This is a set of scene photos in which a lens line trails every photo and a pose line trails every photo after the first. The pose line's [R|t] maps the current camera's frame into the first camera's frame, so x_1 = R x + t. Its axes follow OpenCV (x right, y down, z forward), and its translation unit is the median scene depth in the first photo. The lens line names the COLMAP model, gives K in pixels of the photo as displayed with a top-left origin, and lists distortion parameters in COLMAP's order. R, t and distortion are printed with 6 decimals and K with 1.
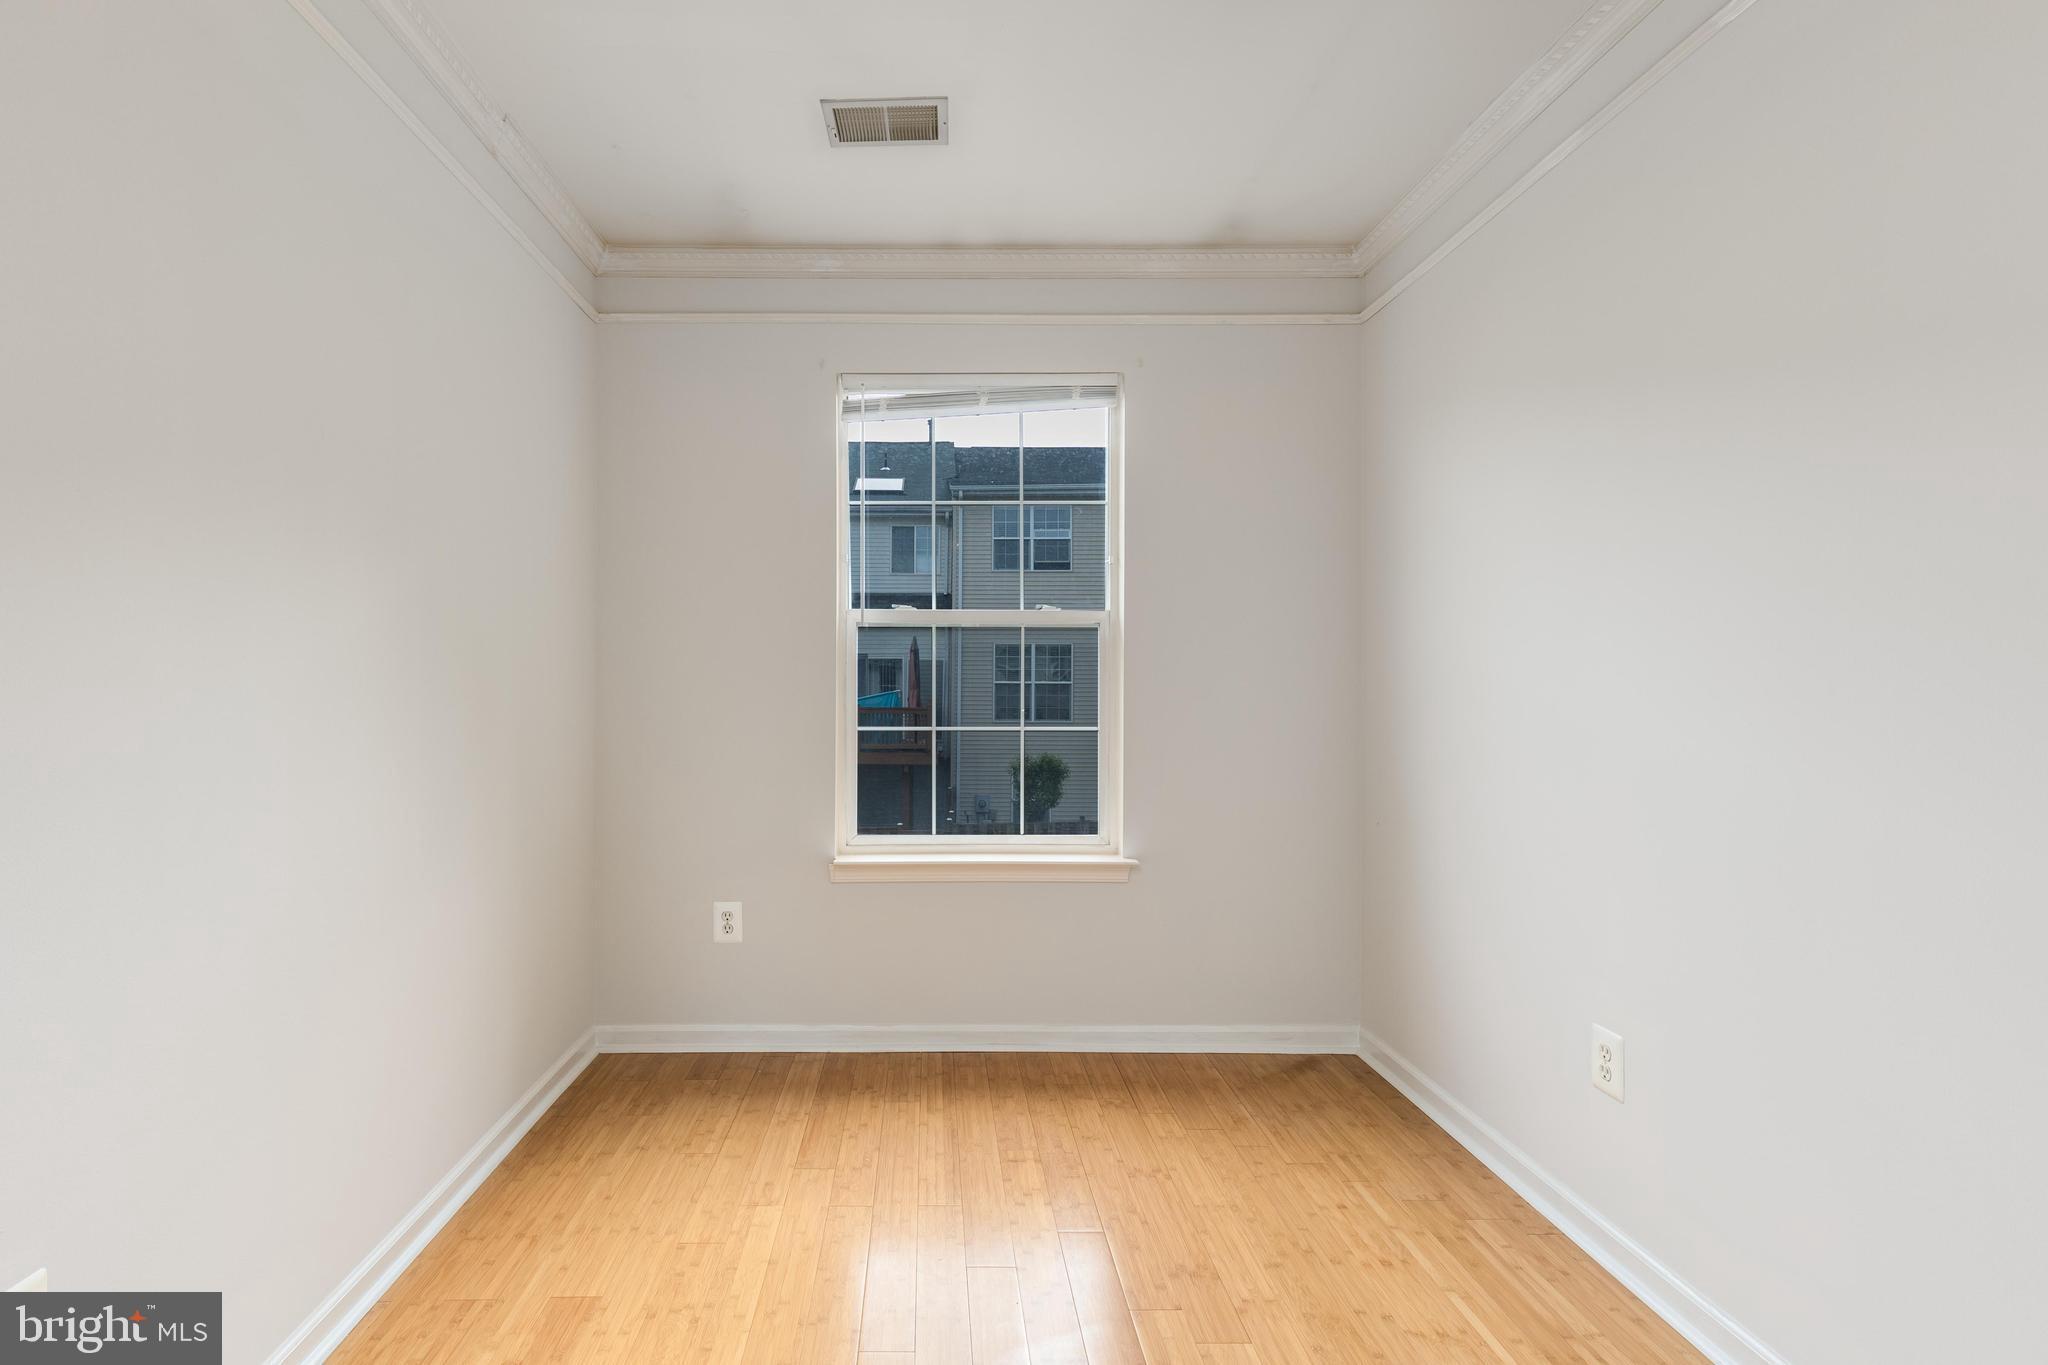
lens RADIAL K [[989.7, 0, 1022.9], [0, 989.7, 686.8], [0, 0, 1]] dist [0.063184, 0.000333]
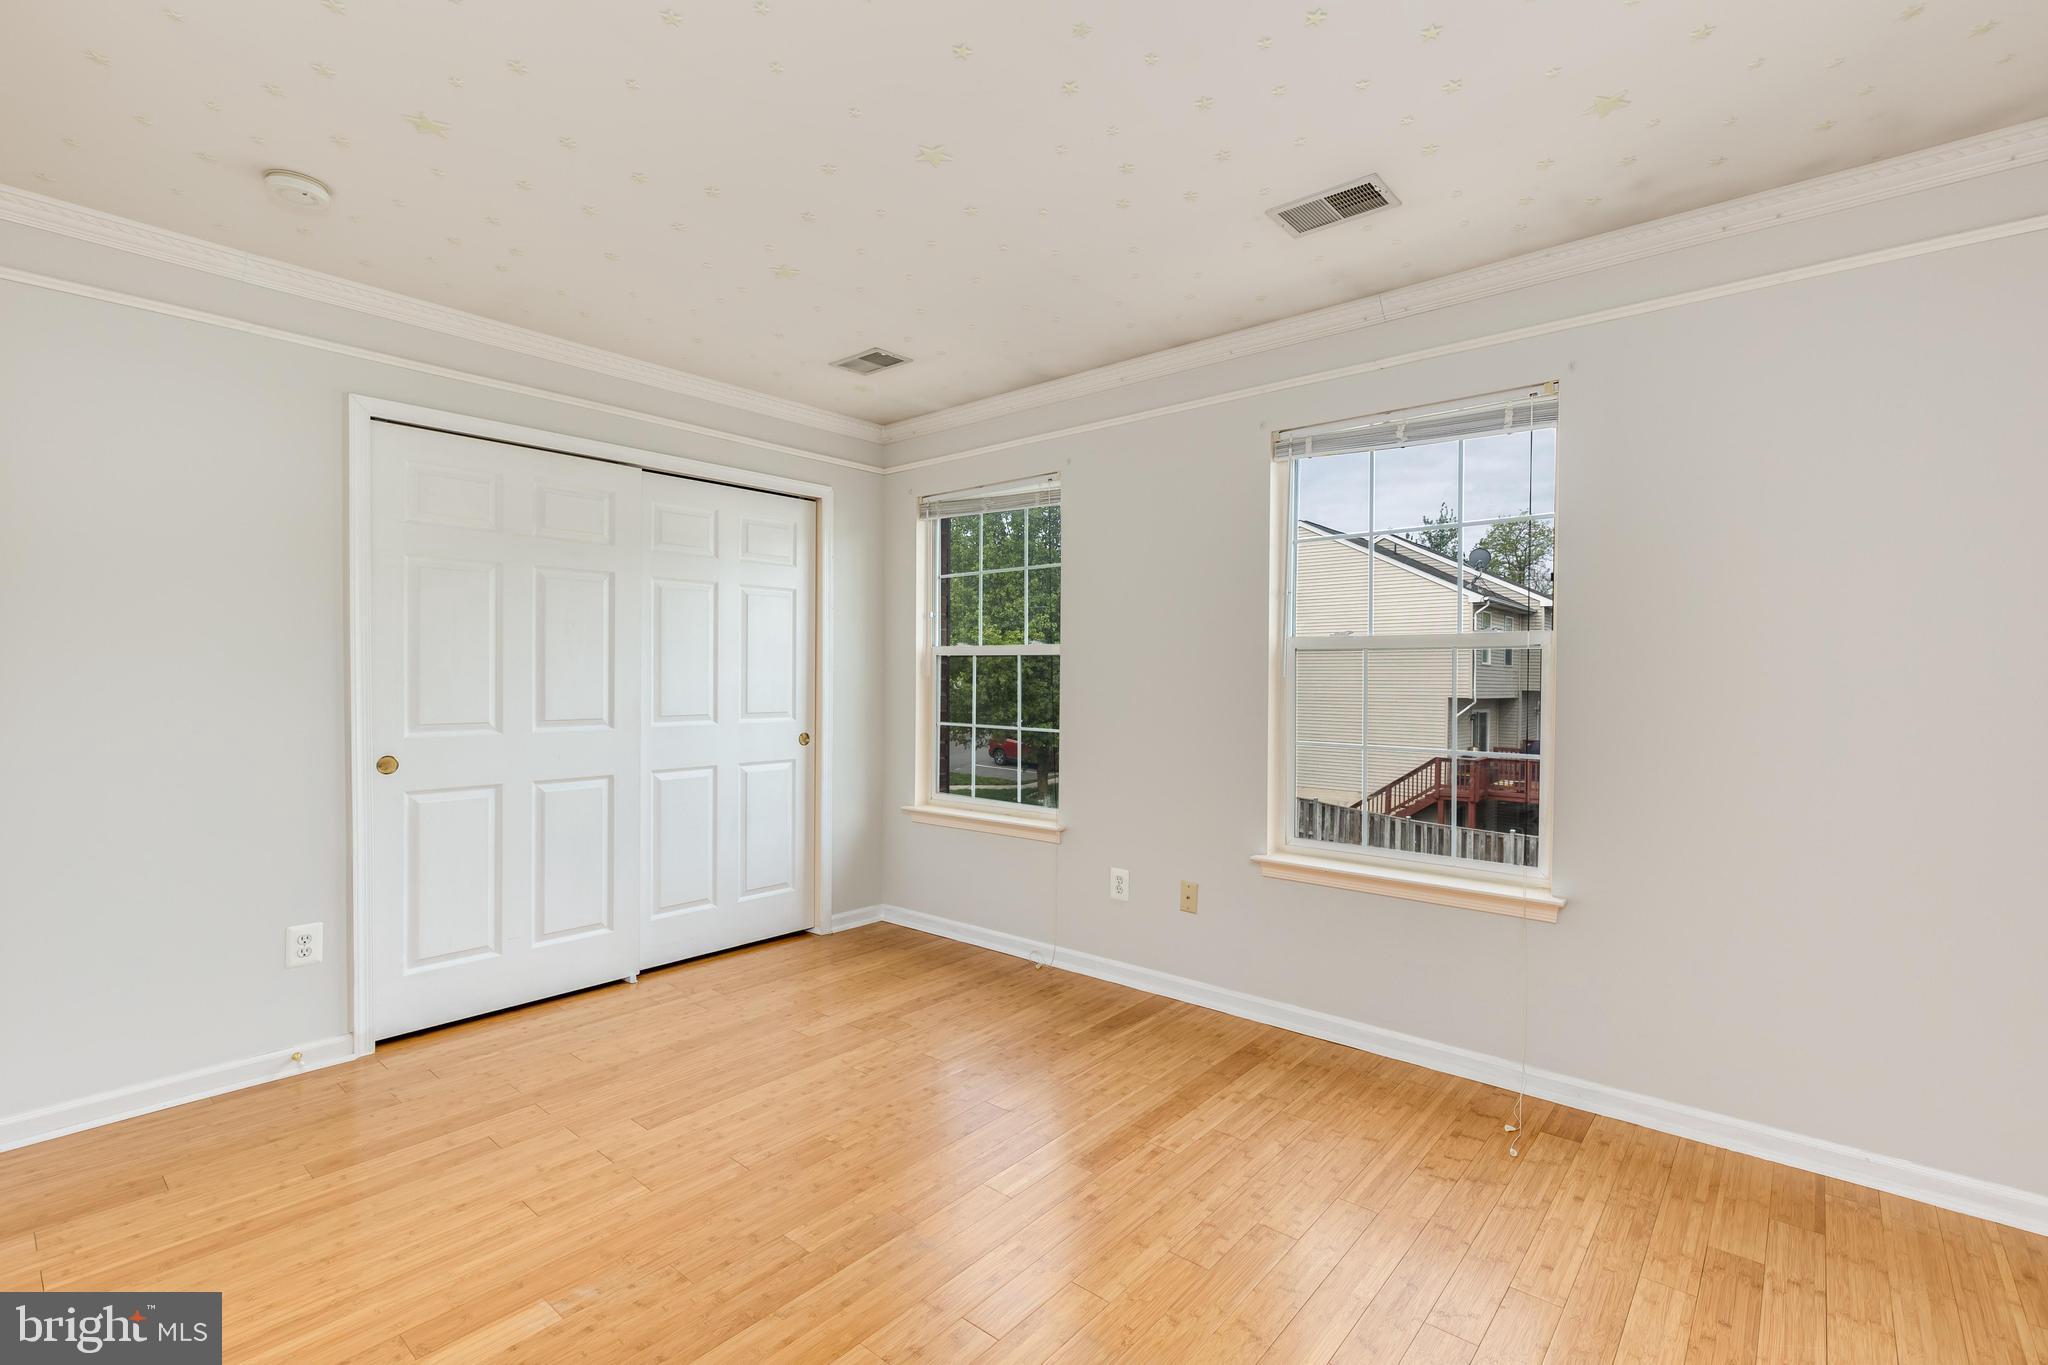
lens RADIAL K [[926.9, 0, 1019.2], [0, 926.9, 678.3], [0, 0, 1]] dist [0.012193, -0.001876]
pose [[0.764830, 0.004021, -0.644220, 0.377690], [-0.024747, 0.999426, -0.023142, 0.001132], [0.643757, 0.033642, 0.764490, -0.007094]]
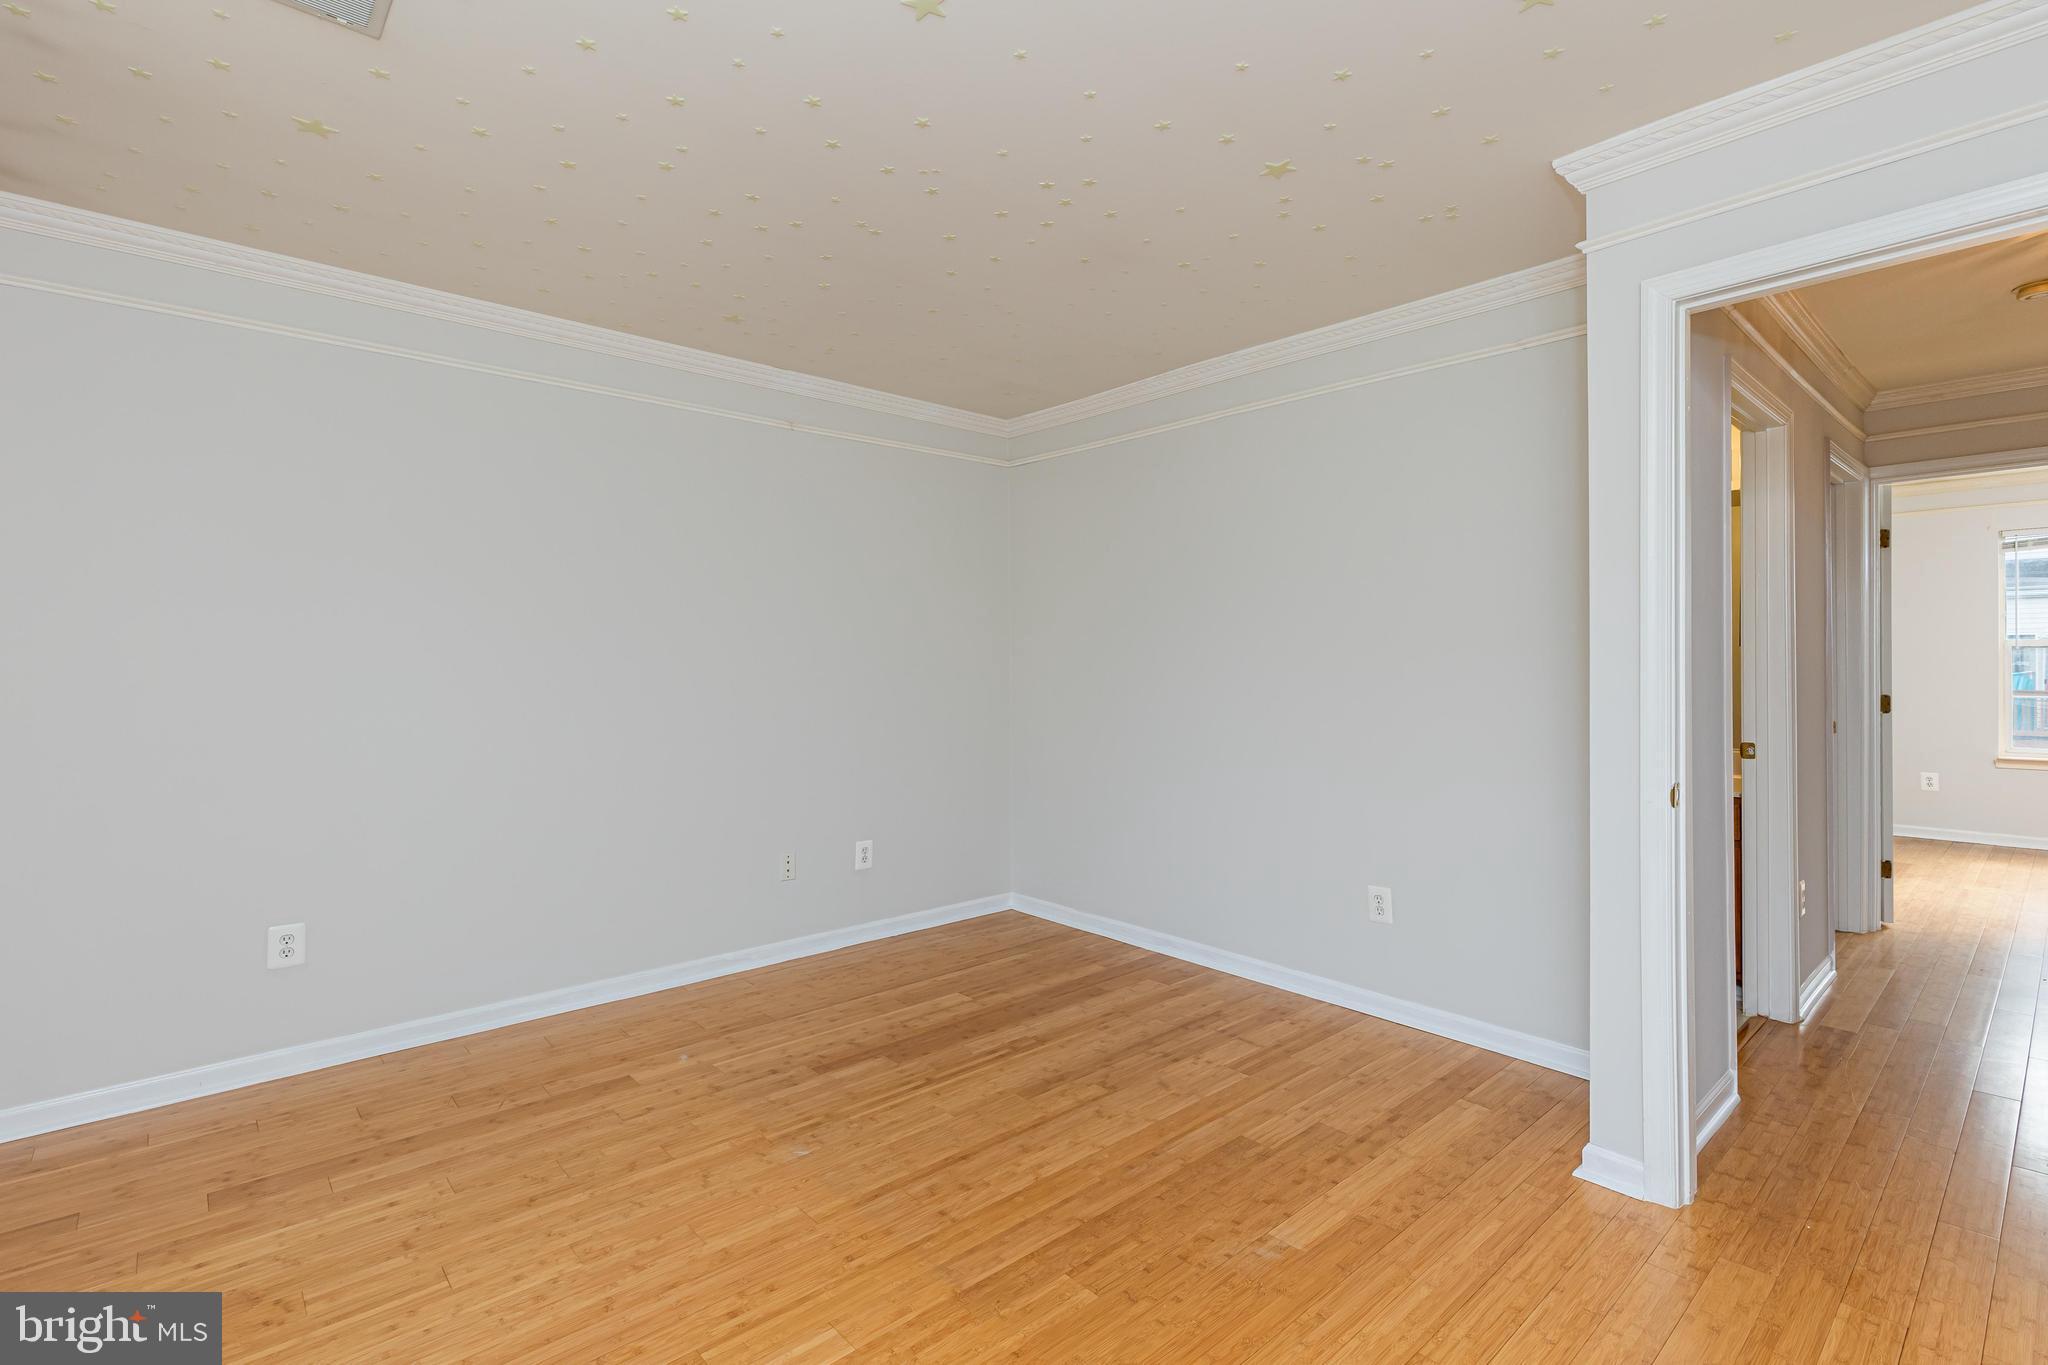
lens RADIAL K [[947.7, 0, 1019.2], [0, 947.7, 665.6], [0, 0, 1]] dist [0.008180, -0.000001]
pose [[-0.676578, -0.003268, 0.736364, -0.595885], [0.026108, 0.999255, 0.028423, -0.032796], [-0.735908, 0.038456, -0.675989, 0.844014]]
